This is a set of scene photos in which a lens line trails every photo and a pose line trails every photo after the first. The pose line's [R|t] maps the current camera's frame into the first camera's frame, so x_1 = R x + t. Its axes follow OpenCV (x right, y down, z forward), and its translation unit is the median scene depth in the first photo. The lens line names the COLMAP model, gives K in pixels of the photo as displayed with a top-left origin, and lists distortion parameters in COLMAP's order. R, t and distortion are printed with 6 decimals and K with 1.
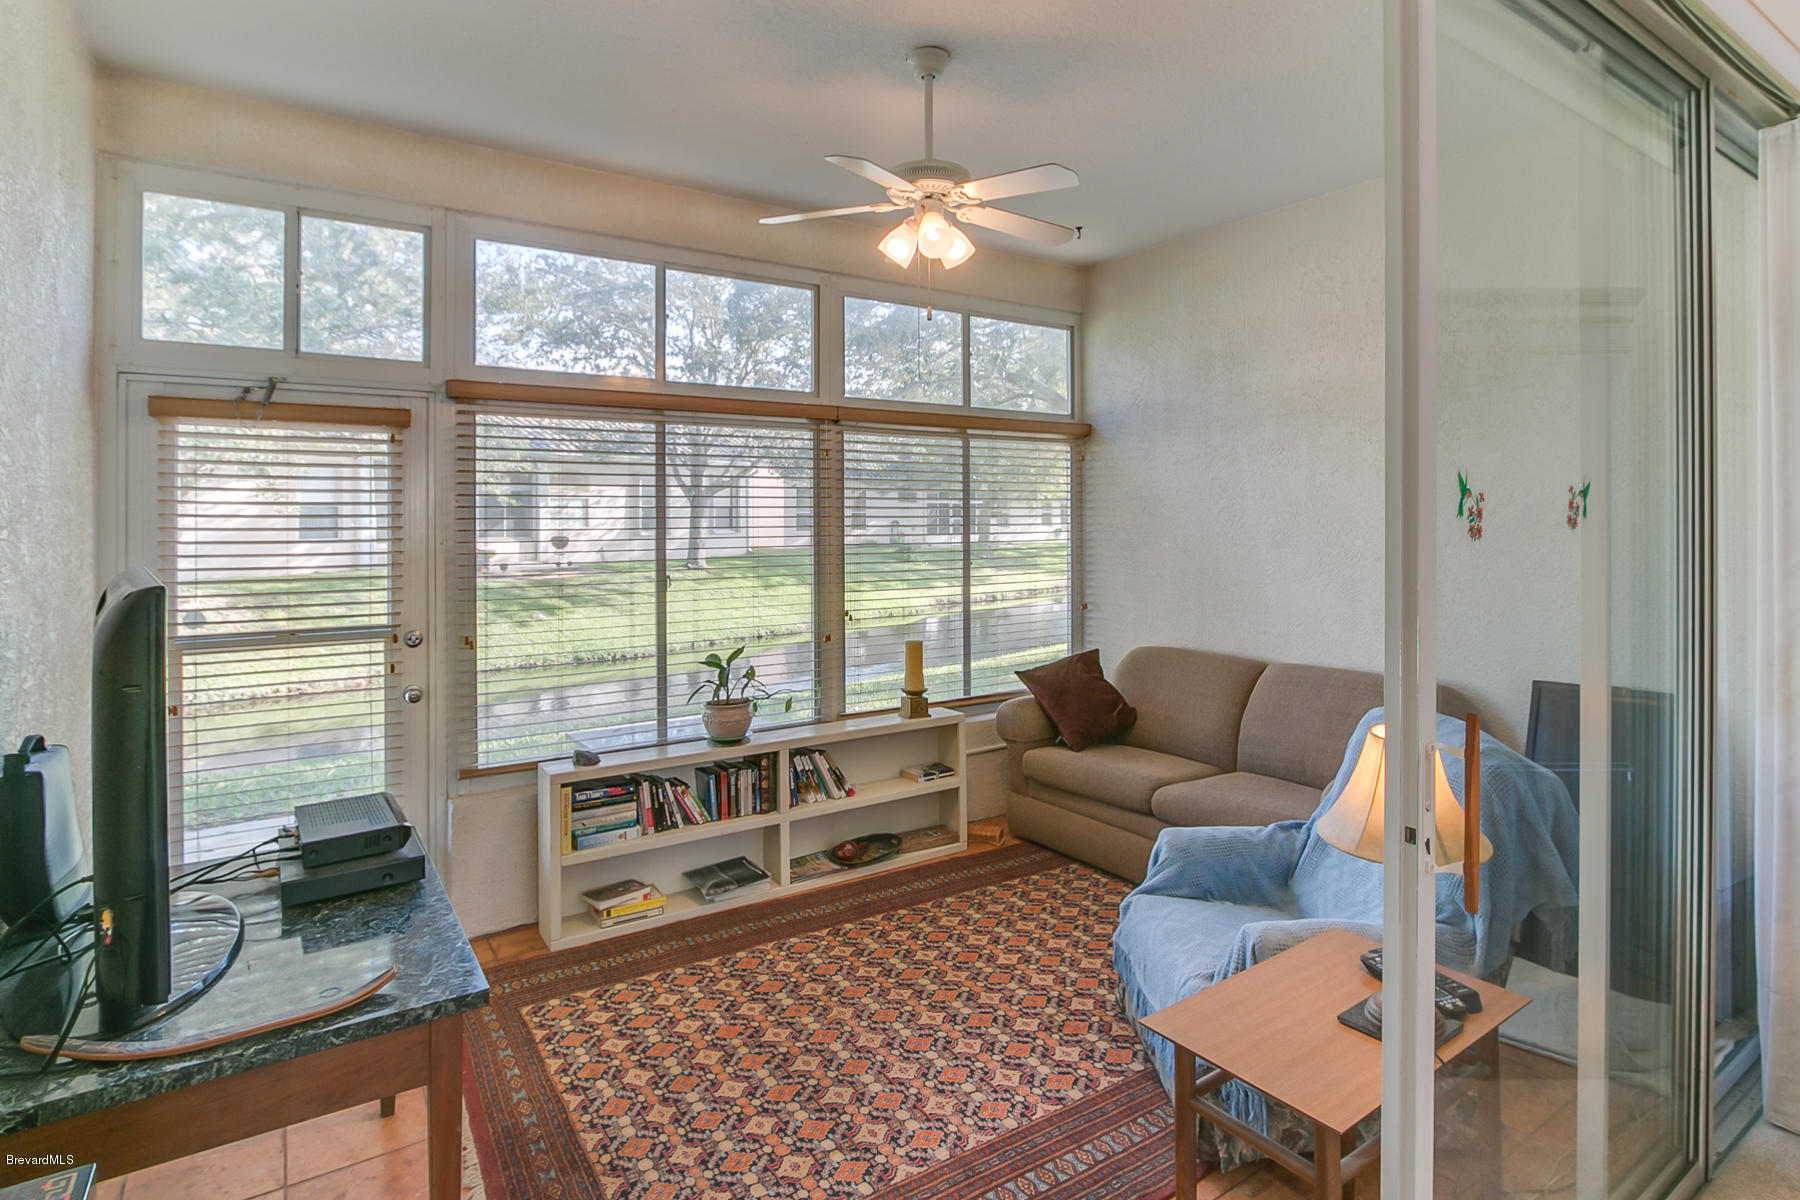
lens RADIAL K [[908.0, 0, 935.1], [0, 908.0, 522.4], [0, 0, 1]] dist [-0.015644, -0.000144]
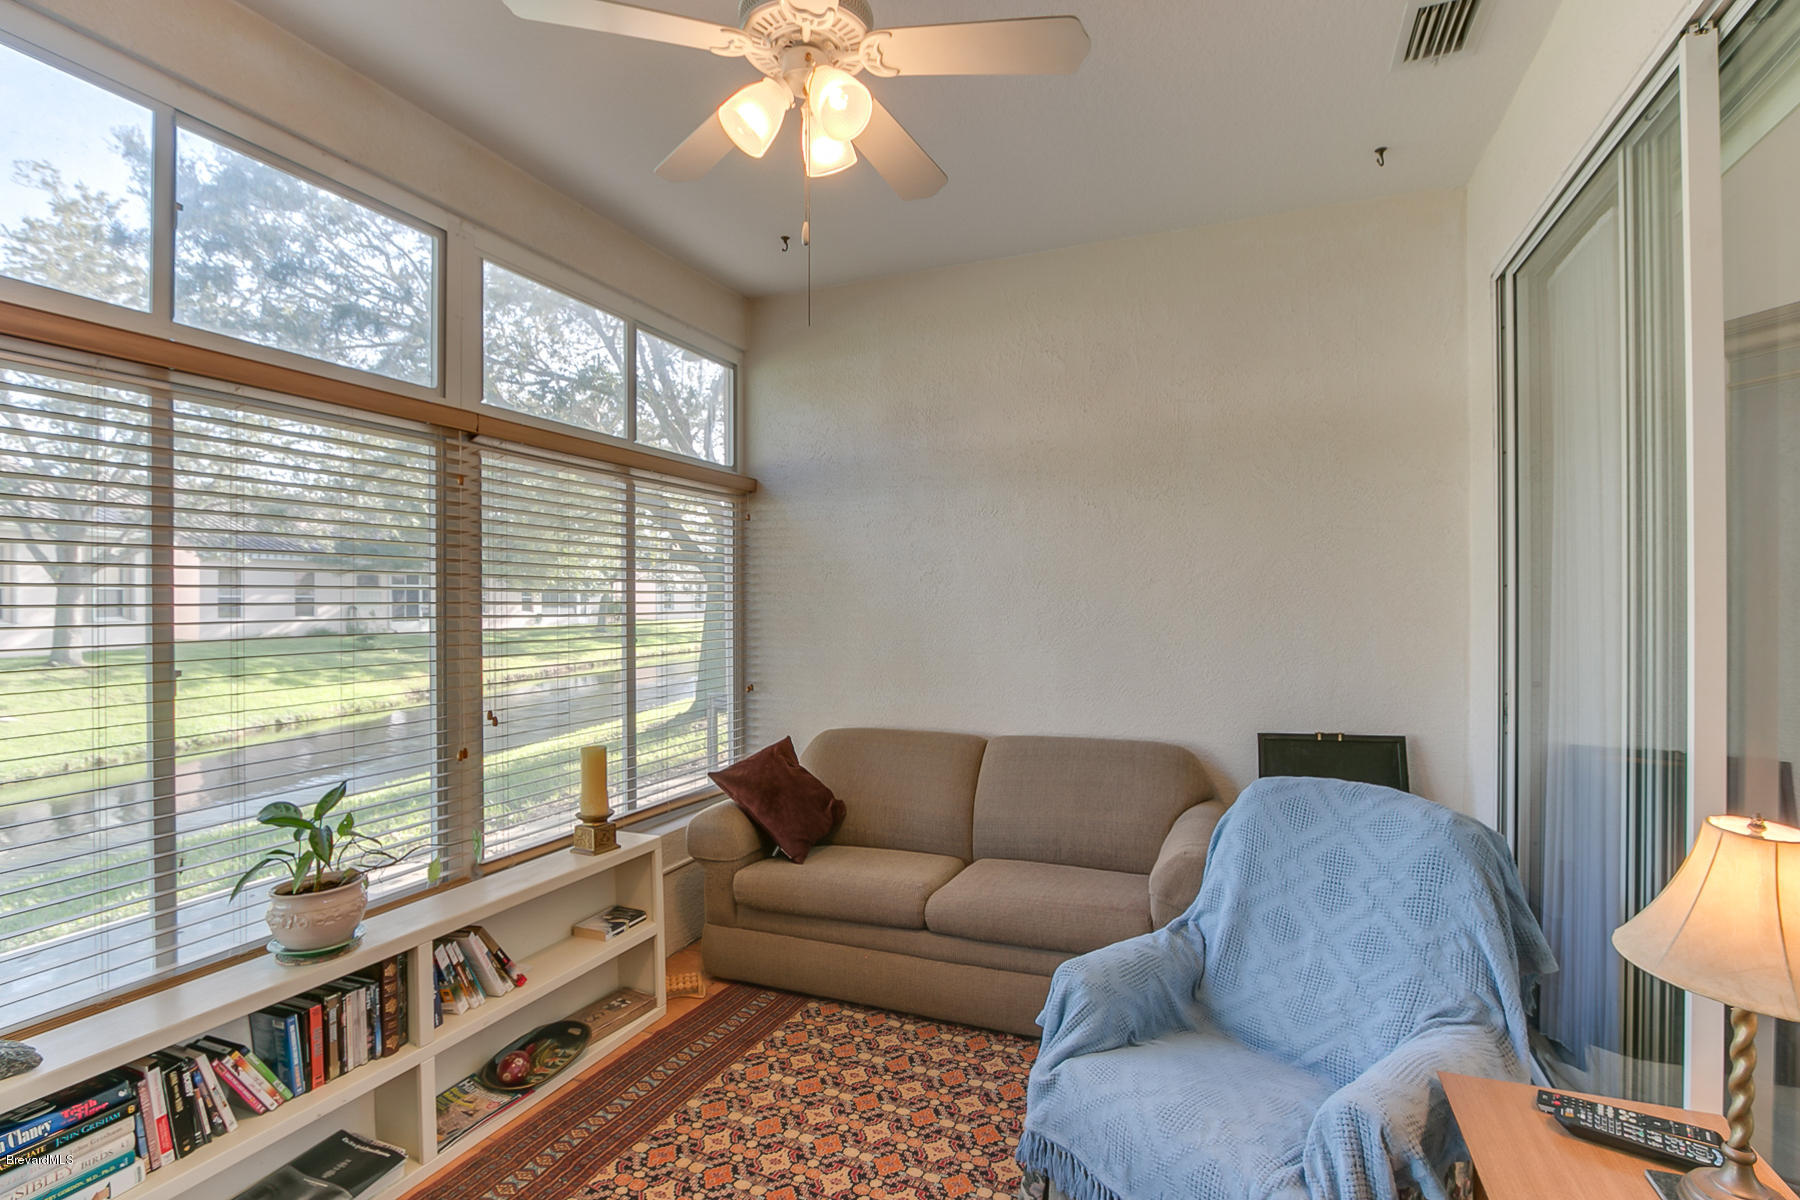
lens RADIAL K [[827.6, 0, 896.9], [0, 827.6, 603.2], [0, 0, 1]] dist [-0.023501, 0.003964]
pose [[0.852729, -0.001490, 0.522351, -0.176488], [0.004747, 0.999977, -0.004896, 0.021709], [-0.522331, 0.006655, 0.852717, 0.338915]]
